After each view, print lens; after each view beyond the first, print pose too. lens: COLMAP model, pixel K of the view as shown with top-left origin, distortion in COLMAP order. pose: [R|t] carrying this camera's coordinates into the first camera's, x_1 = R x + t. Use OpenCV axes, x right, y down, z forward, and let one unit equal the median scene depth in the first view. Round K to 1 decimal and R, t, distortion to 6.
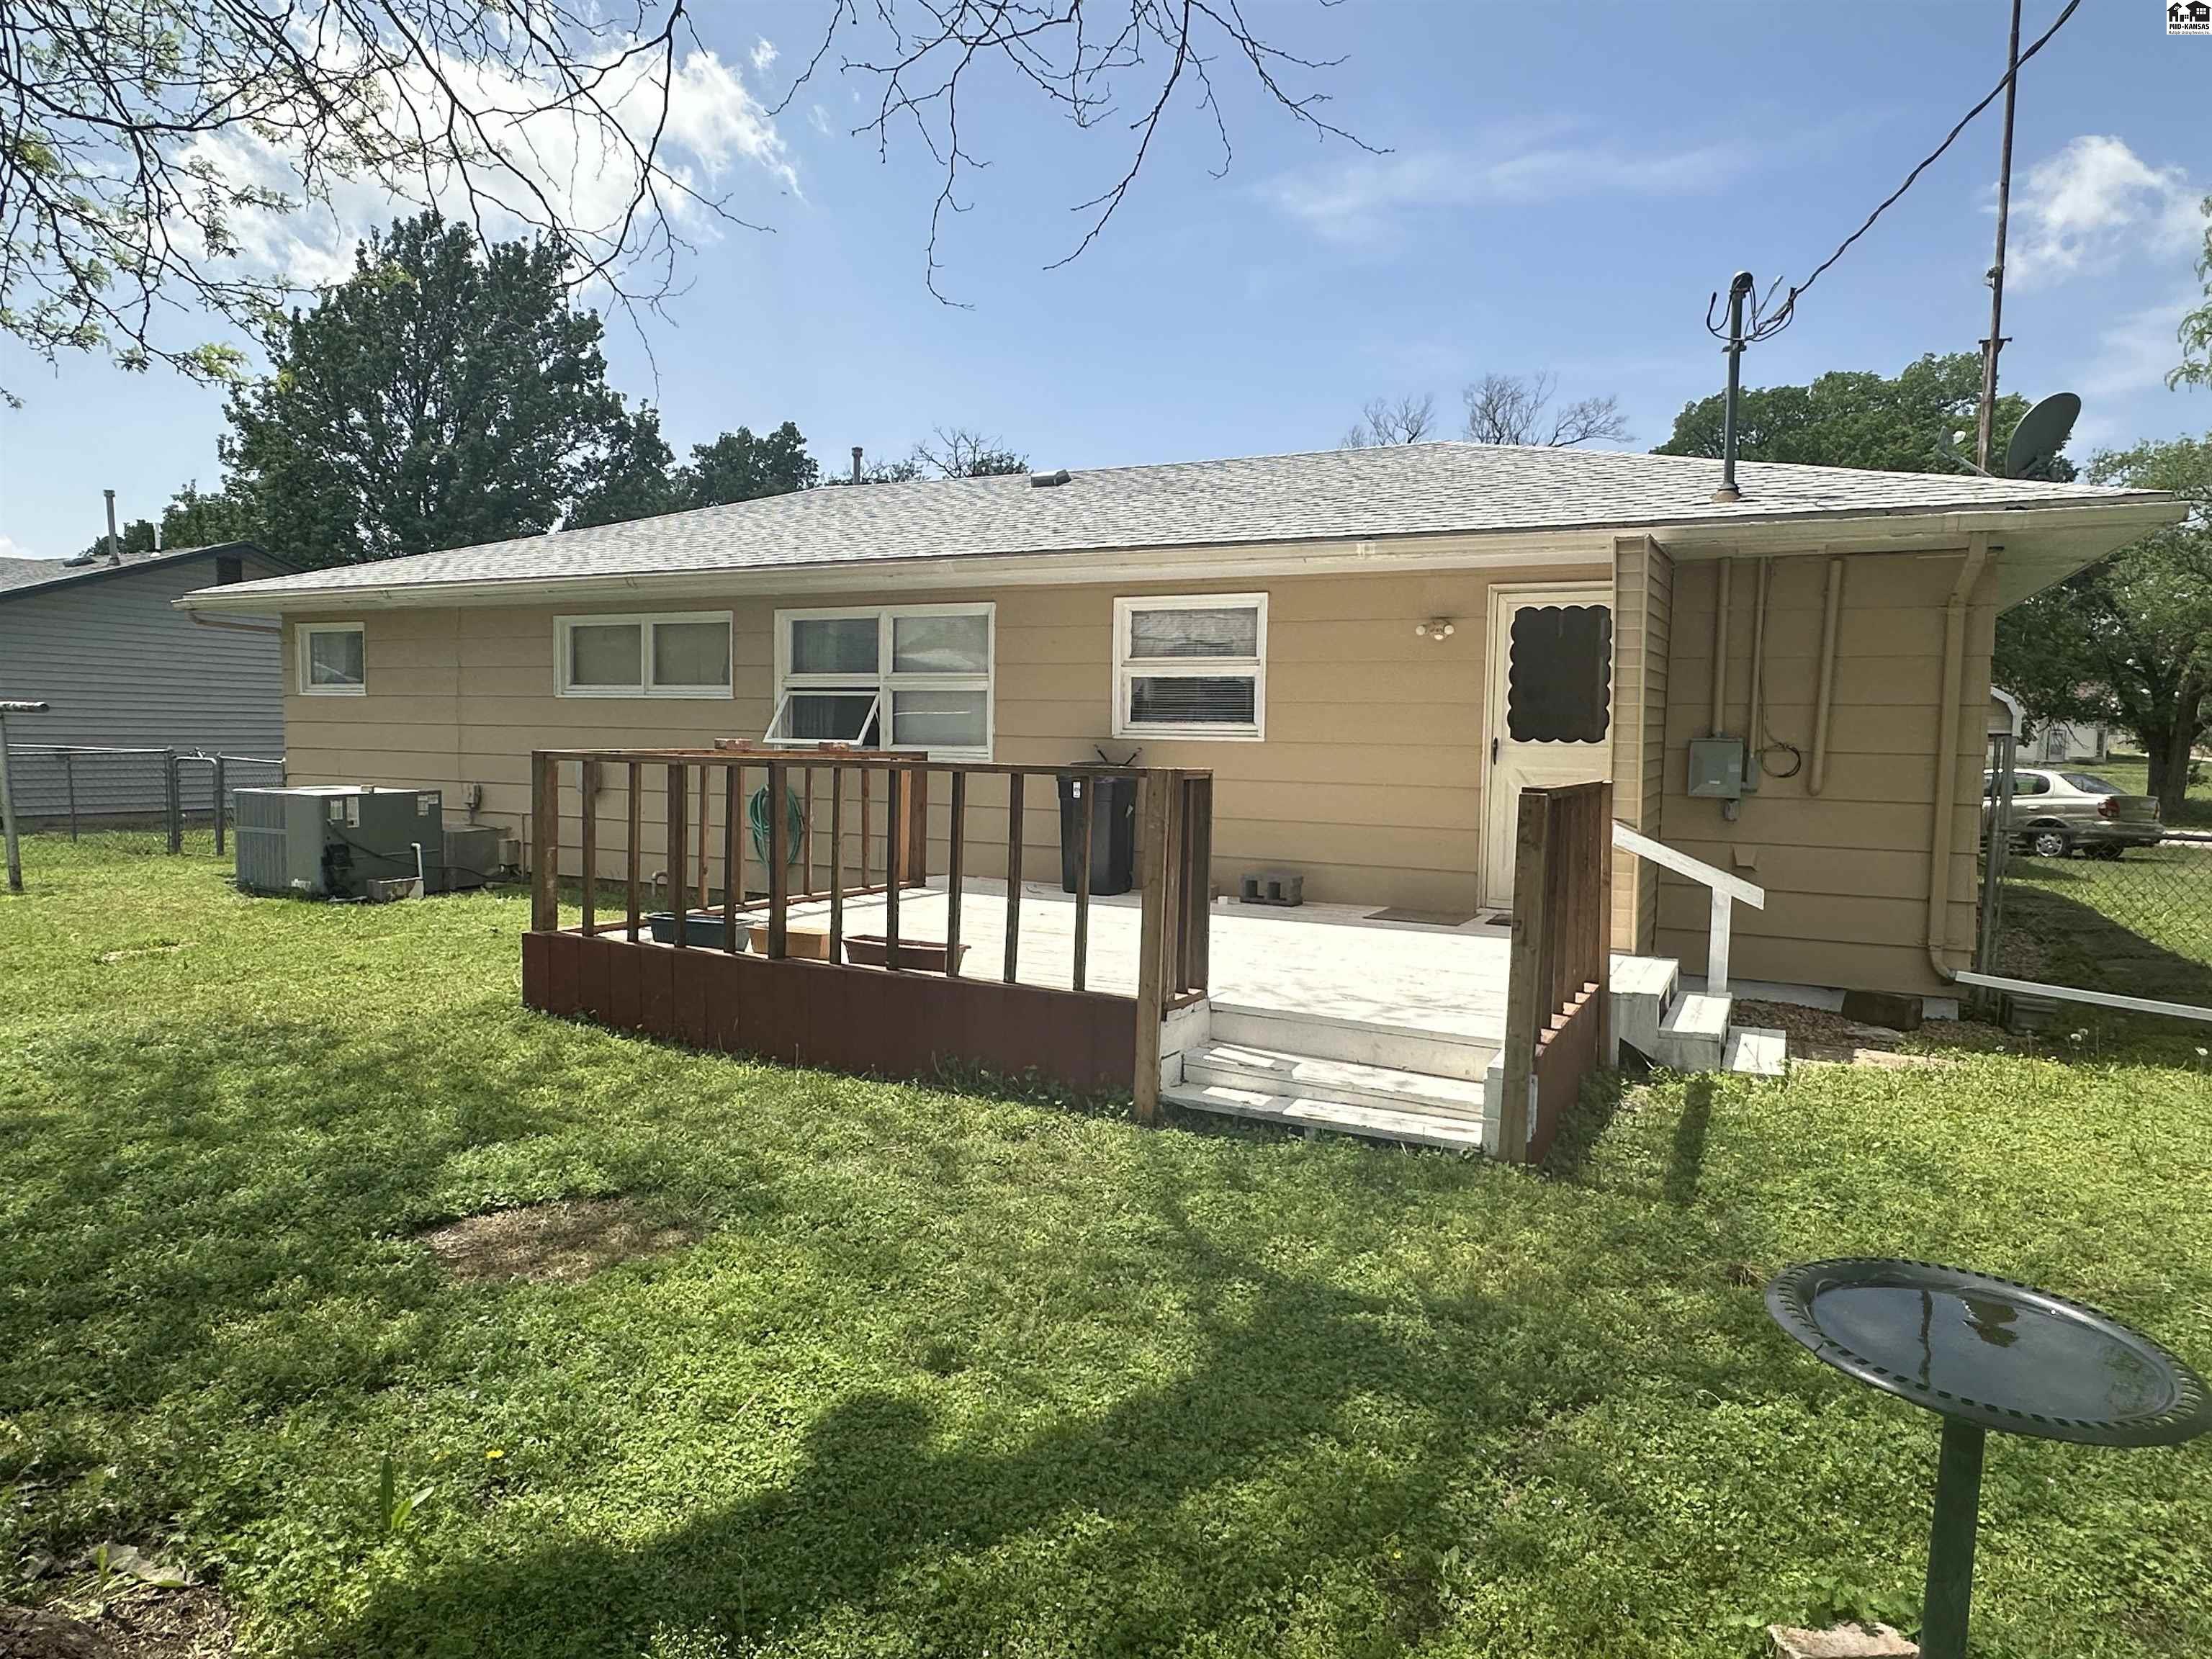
lens RADIAL K [[1362.7, 0, 1104.2], [0, 1362.7, 841.1], [0, 0, 1]] dist [-0.005221, 0.000491]
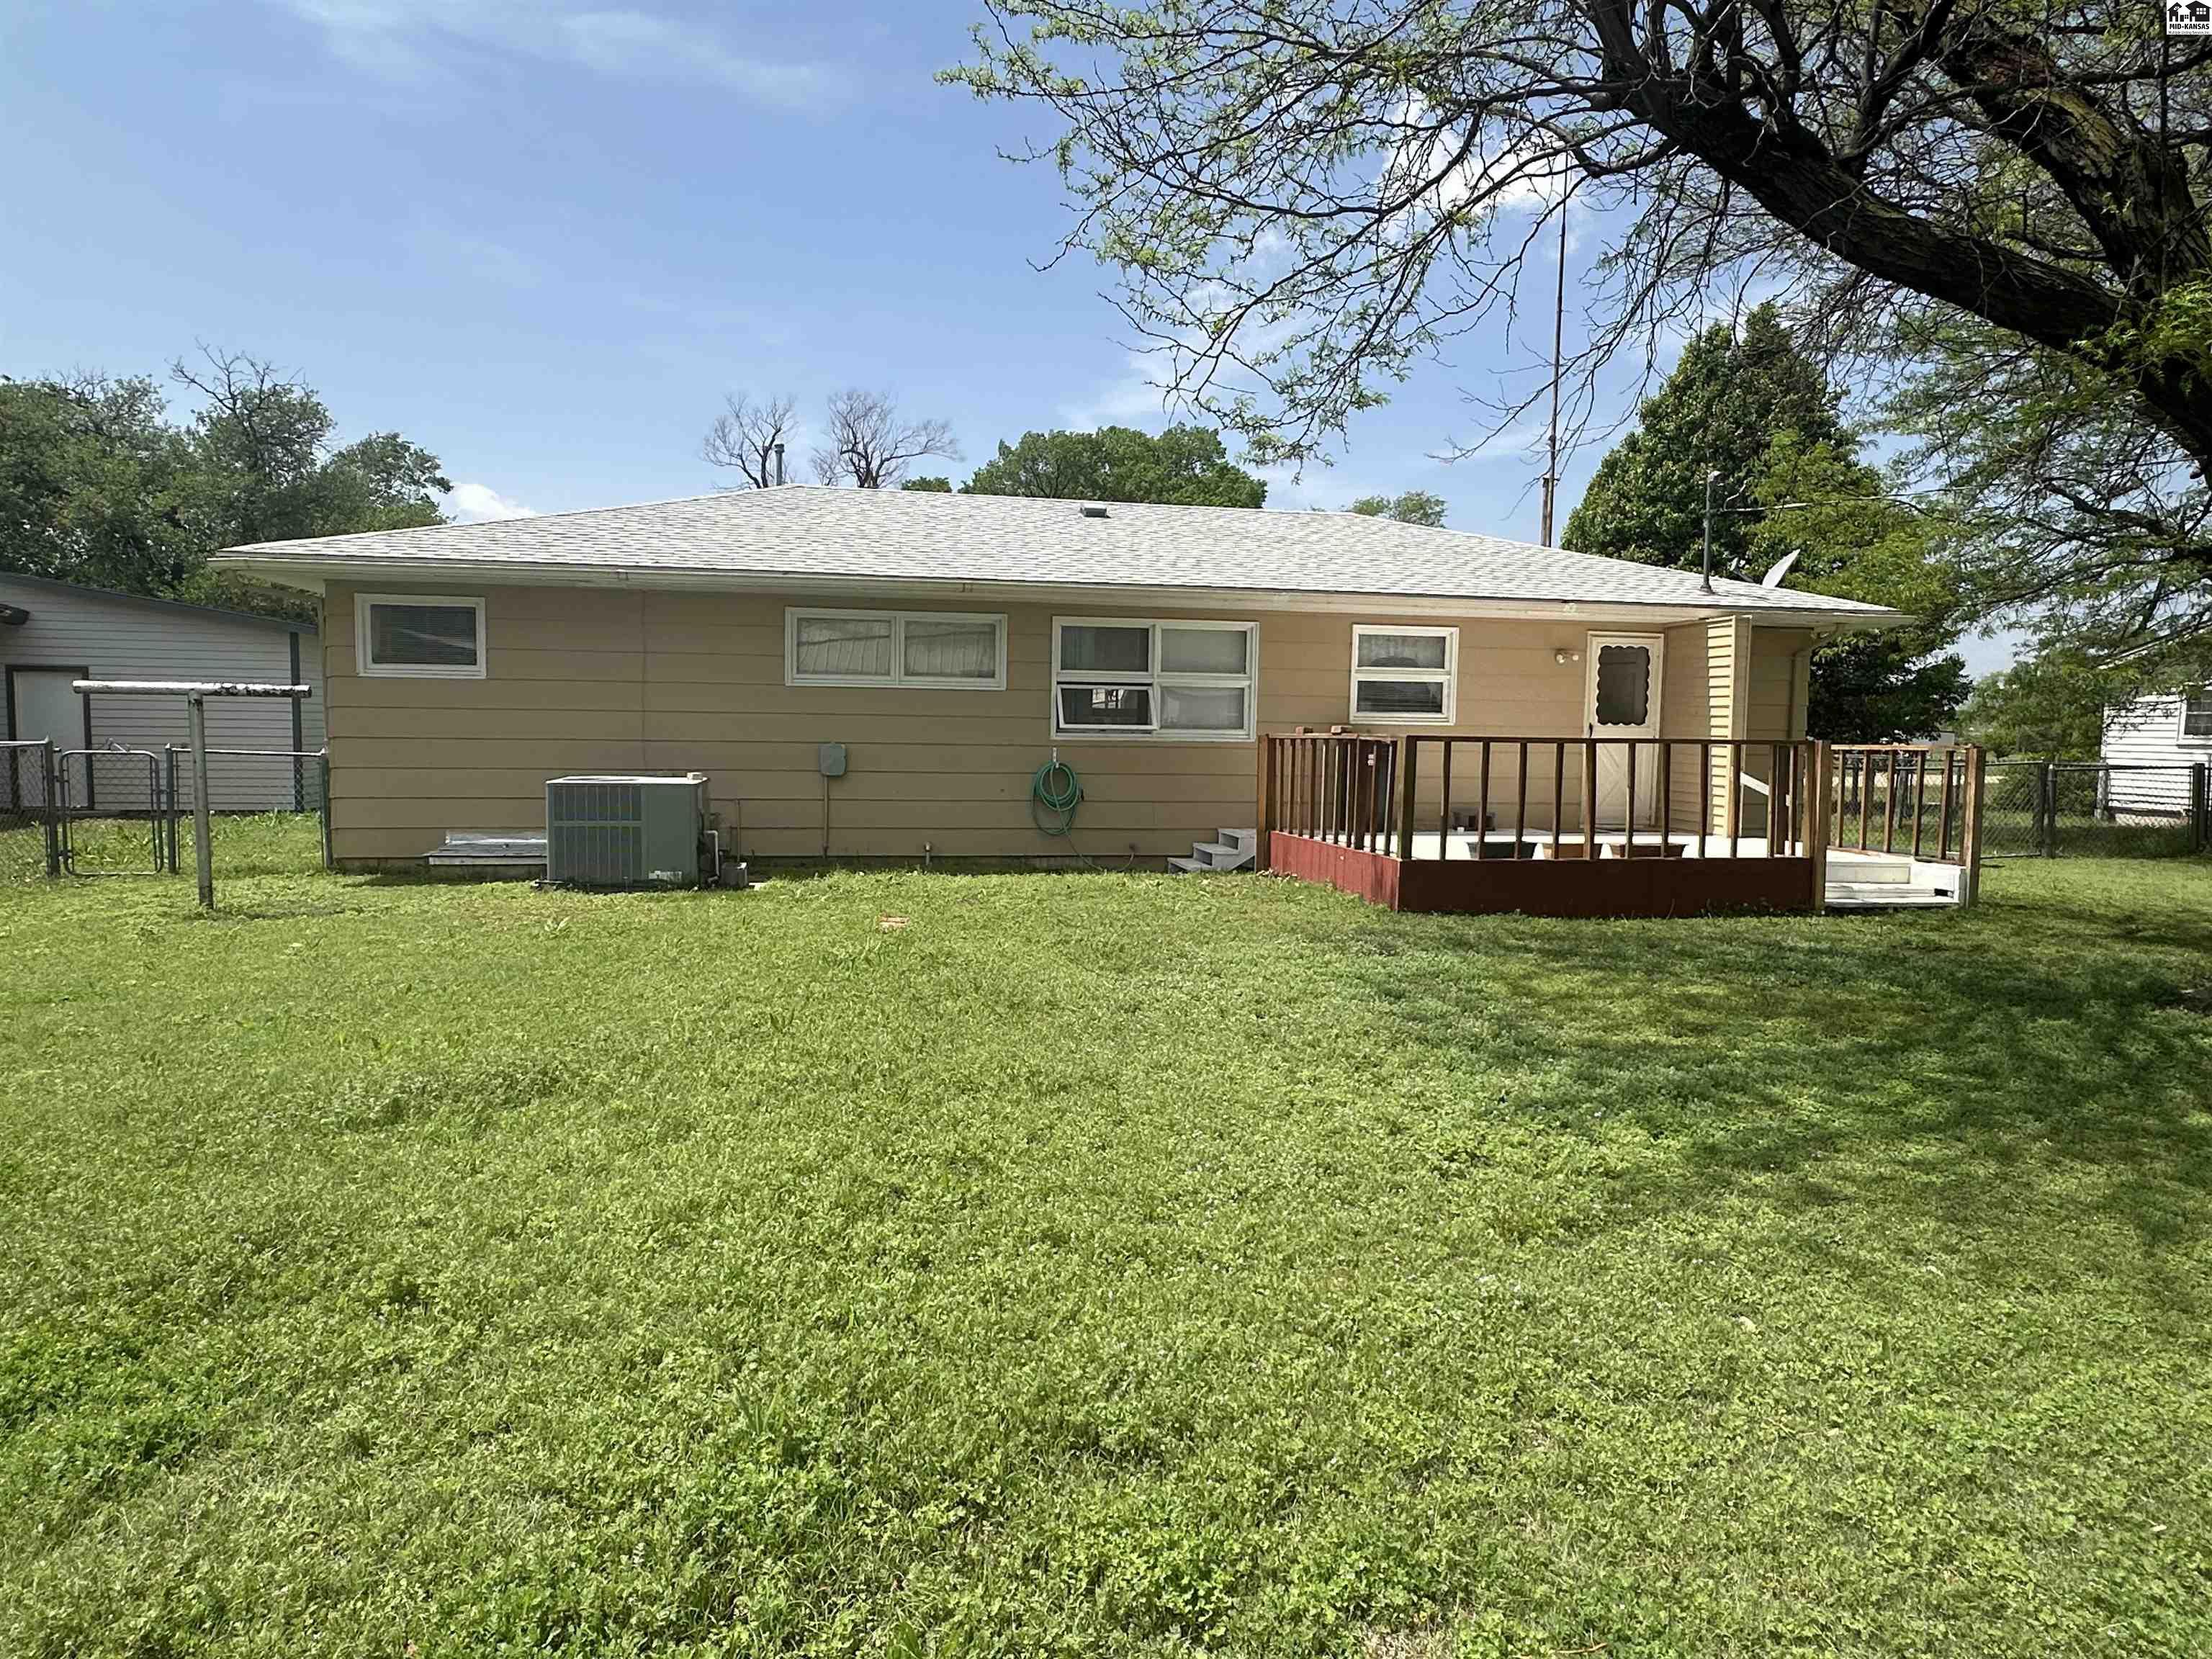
lens RADIAL K [[1362.7, 0, 1094.4], [0, 1362.7, 821.6], [0, 0, 1]] dist [-0.005221, 0.000491]
pose [[0.792123, -0.048692, 0.608416, -1.099643], [0.045905, 0.998742, 0.020164, -0.014744], [-0.608632, 0.011957, 0.793362, 0.041389]]
